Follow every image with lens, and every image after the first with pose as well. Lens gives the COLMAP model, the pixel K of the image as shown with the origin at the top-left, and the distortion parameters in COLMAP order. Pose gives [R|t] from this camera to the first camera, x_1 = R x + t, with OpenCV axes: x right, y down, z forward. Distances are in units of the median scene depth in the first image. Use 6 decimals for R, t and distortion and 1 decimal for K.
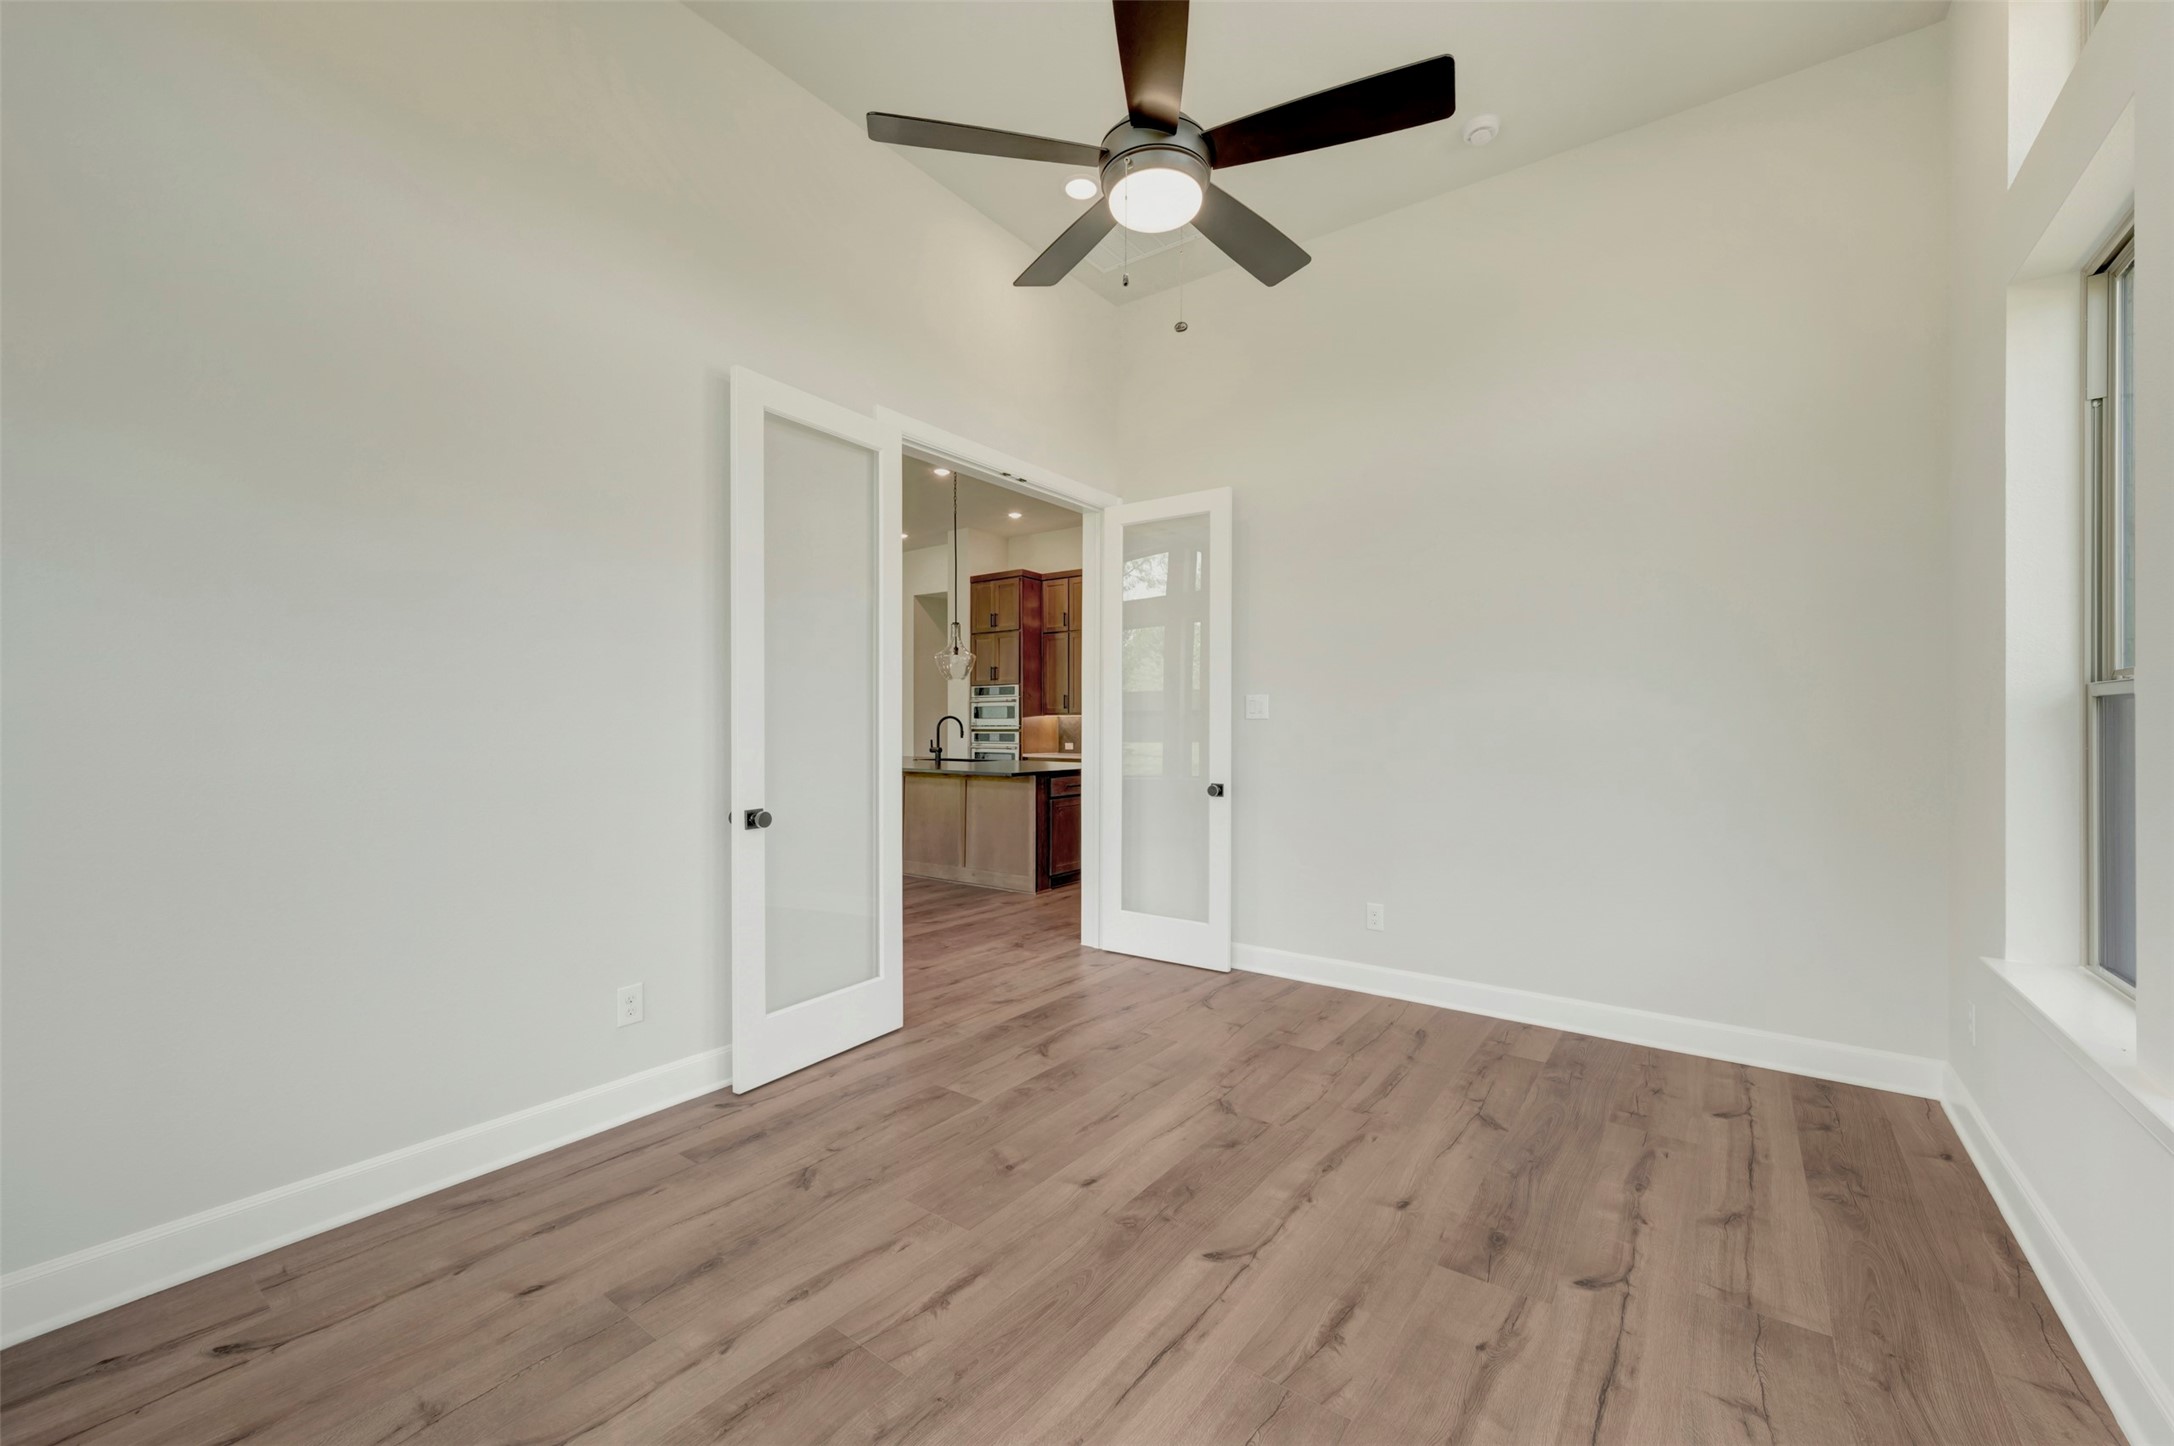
lens RADIAL K [[867.2, 0, 1091.2], [0, 867.2, 727.7], [0, 0, 1]] dist [0.000861, 0.000227]
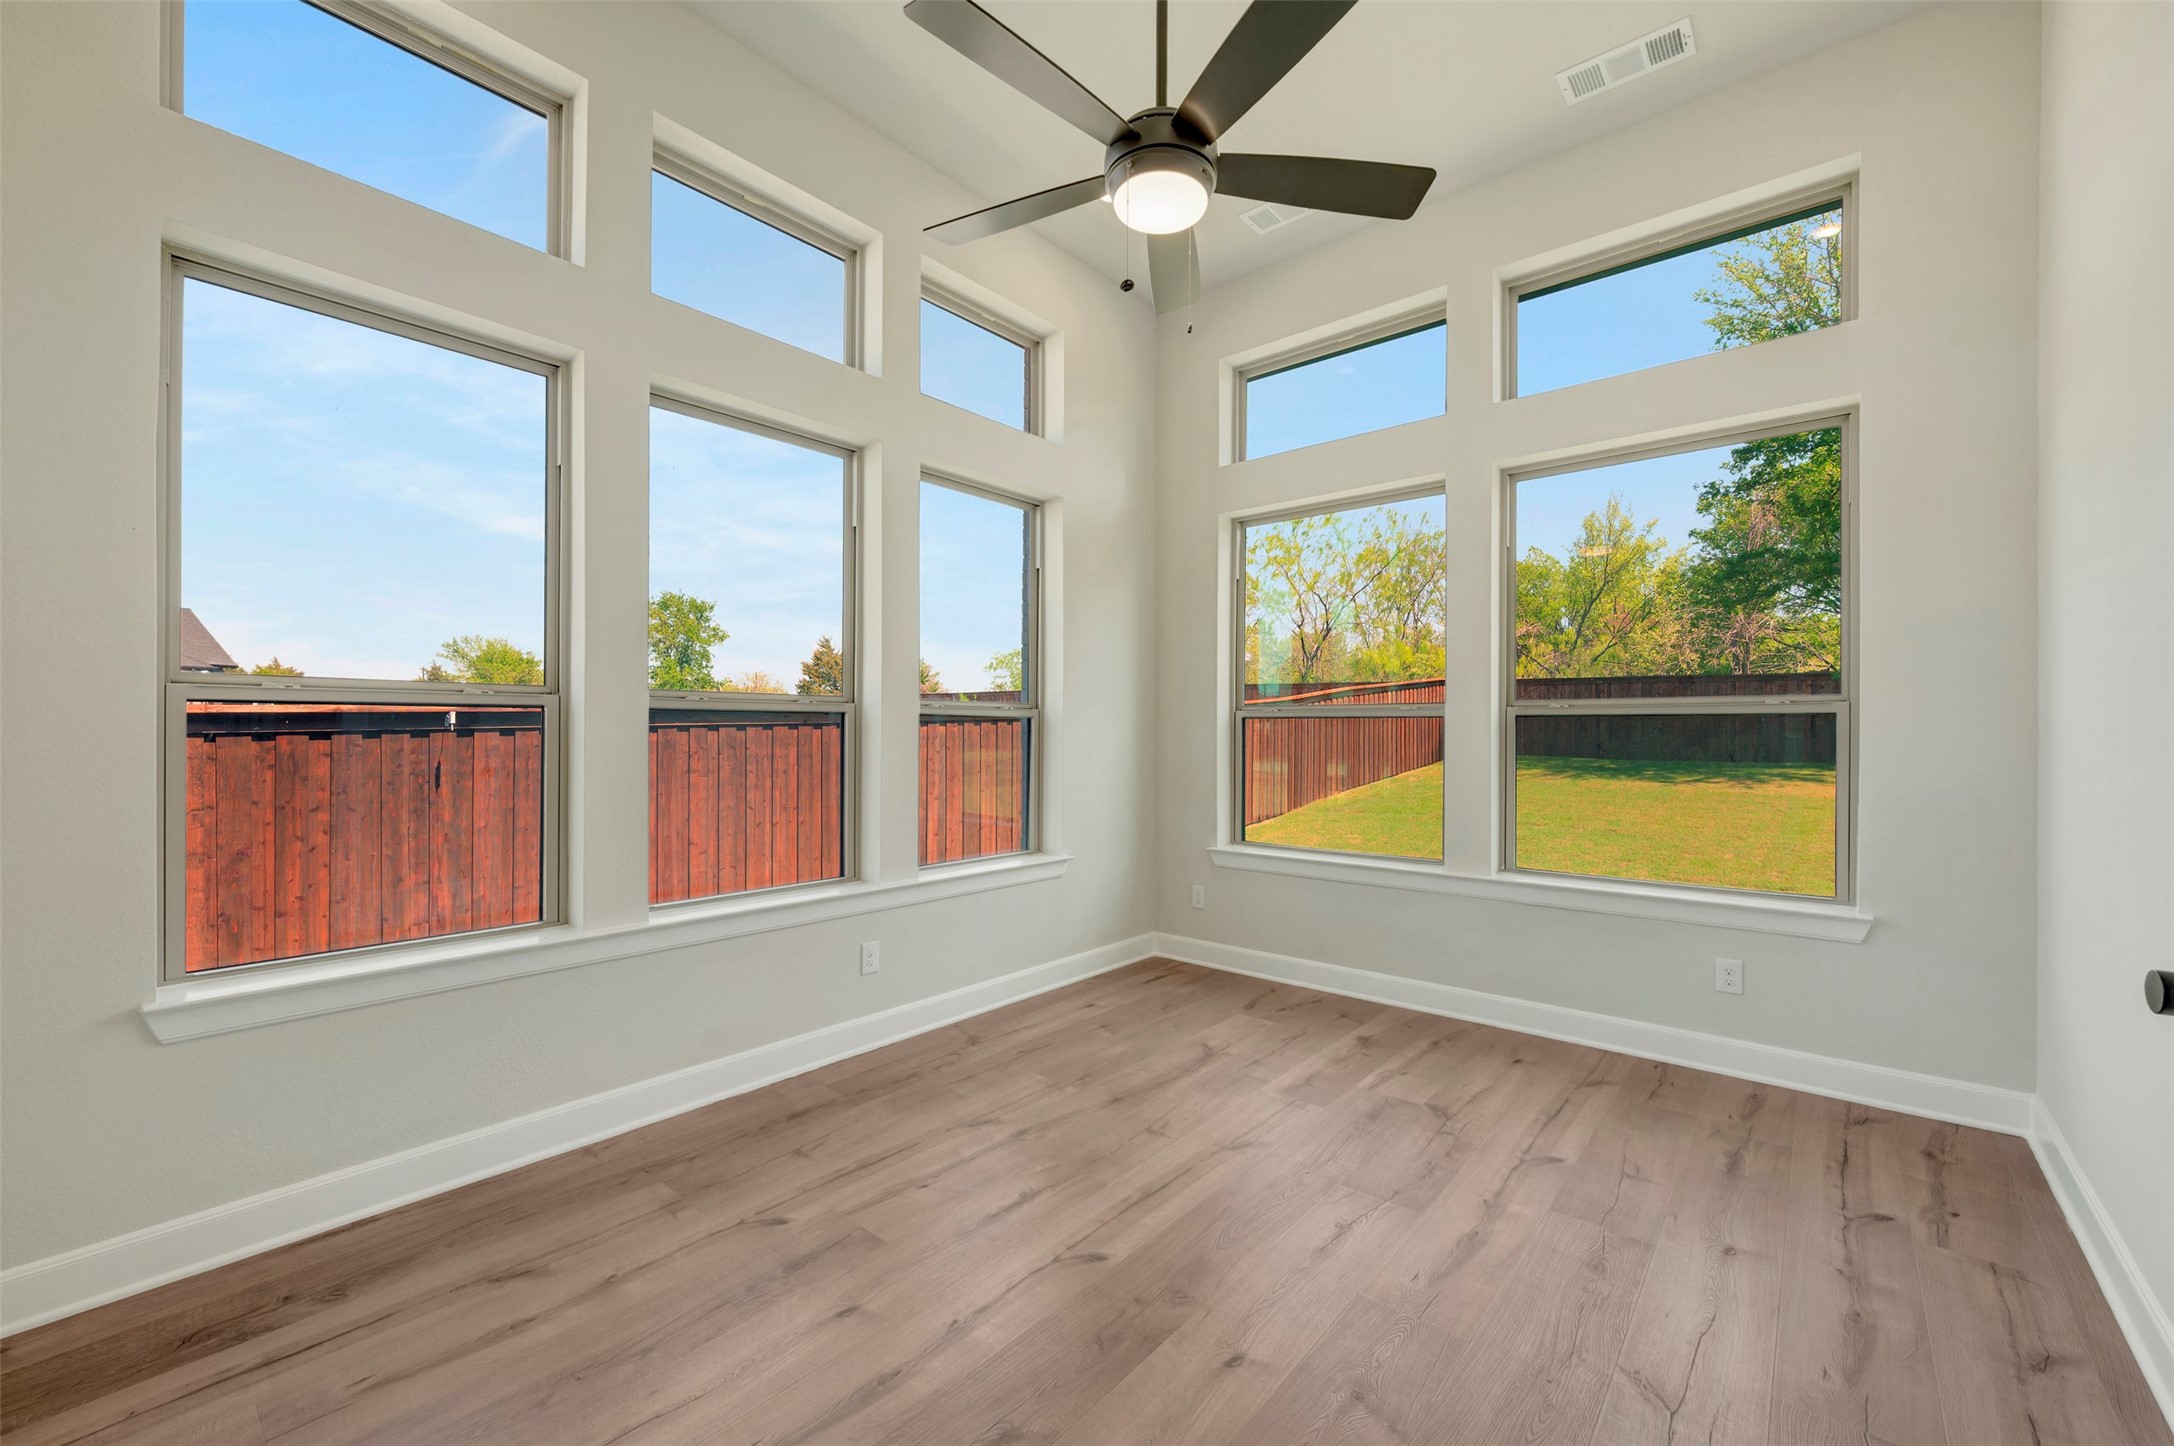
lens RADIAL K [[867.2, 0, 1091.2], [0, 867.2, 727.7], [0, 0, 1]] dist [0.000861, 0.000227]
pose [[-0.997645, -0.003205, 0.068515, 0.081938], [-0.003543, 0.999982, -0.004817, -0.004401], [-0.068499, -0.005049, -0.997638, 2.045617]]
